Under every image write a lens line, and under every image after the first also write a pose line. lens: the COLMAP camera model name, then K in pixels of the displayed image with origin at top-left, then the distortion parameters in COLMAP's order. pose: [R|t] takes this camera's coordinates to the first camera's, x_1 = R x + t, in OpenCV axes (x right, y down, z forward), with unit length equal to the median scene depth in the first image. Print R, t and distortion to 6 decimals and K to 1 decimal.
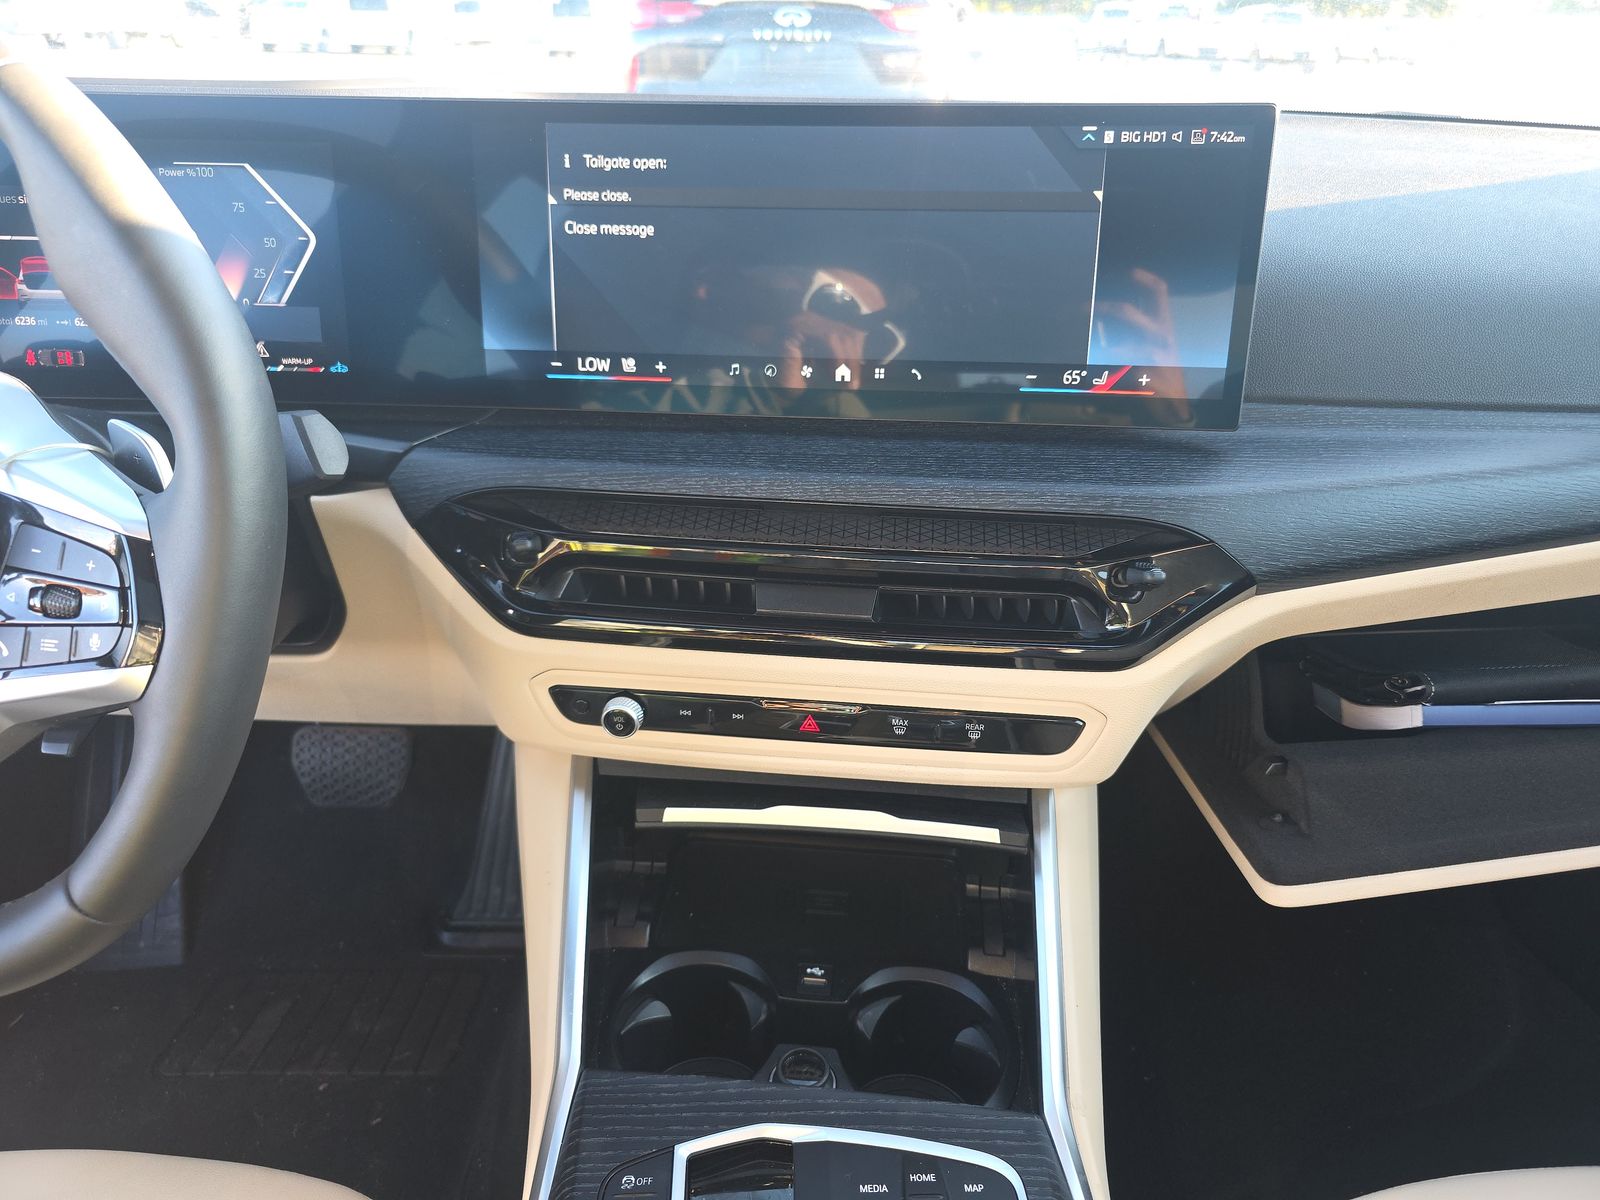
lens RADIAL K [[1083.6, 0, 795.5], [0, 1083.6, 606.7], [0, 0, 1]] dist [0.022579, -0.021130]
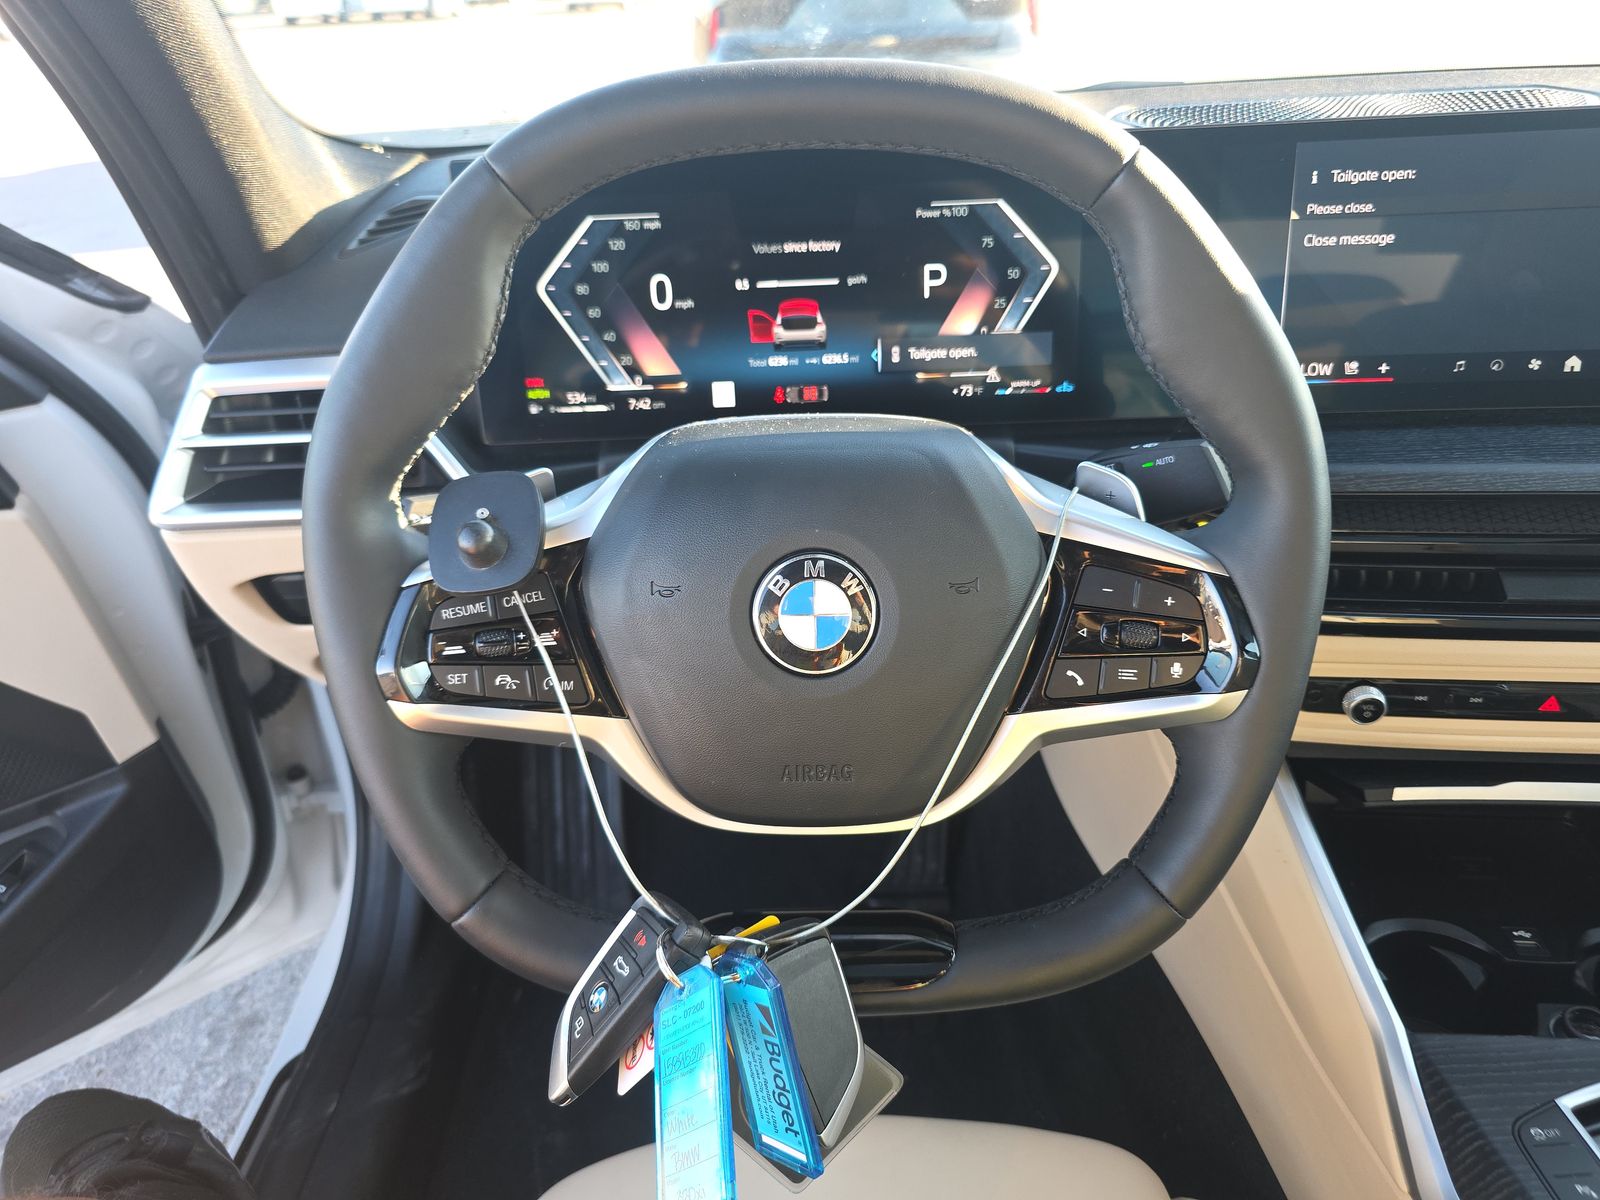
lens RADIAL K [[1083.6, 0, 794.3], [0, 1083.6, 591.9], [0, 0, 1]] dist [0.022579, -0.021130]
pose [[0.998176, -0.051623, -0.031305, -0.675065], [0.052539, 0.998192, 0.029204, -0.067437], [0.029741, -0.030796, 0.999083, -0.069473]]
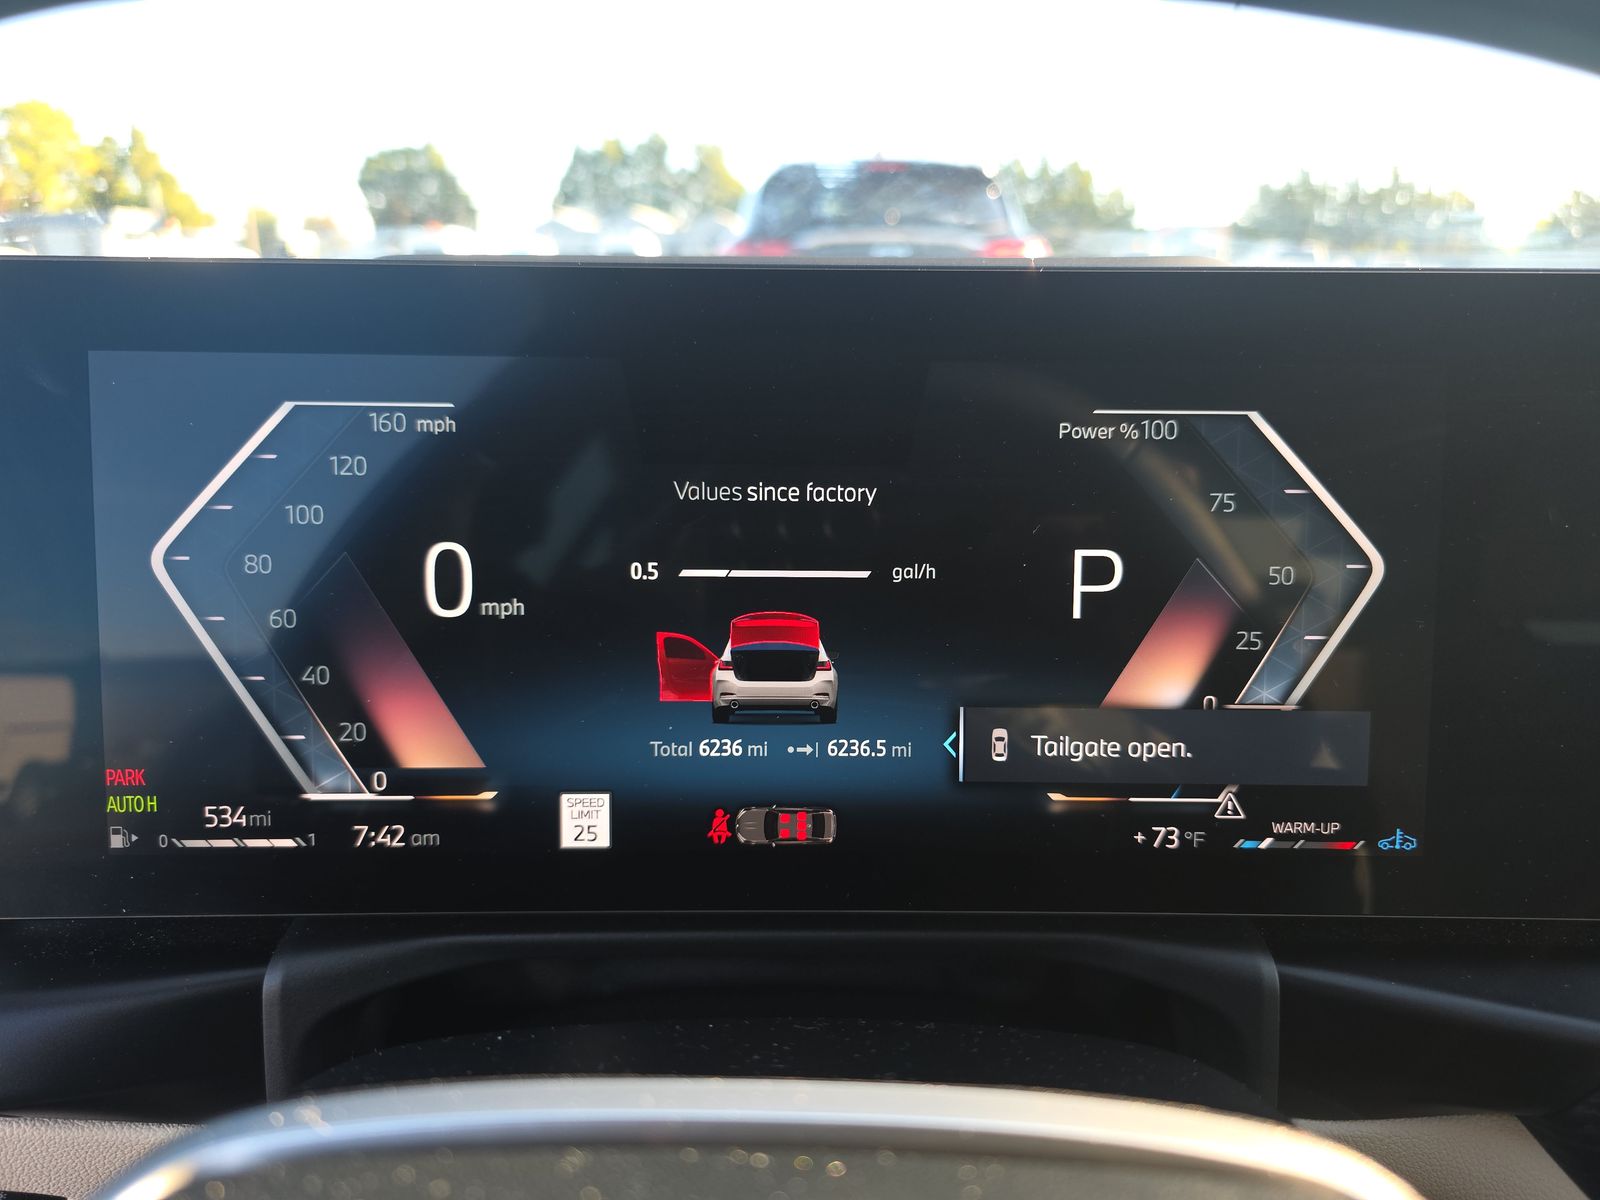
lens RADIAL K [[1083.6, 0, 794.4], [0, 1083.6, 613.5], [0, 0, 1]] dist [0.022579, -0.021130]
pose [[0.999792, -0.009516, -0.018043, -0.673421], [0.006063, 0.983174, -0.182570, -0.236980], [0.019477, 0.182423, 0.983027, 0.554461]]
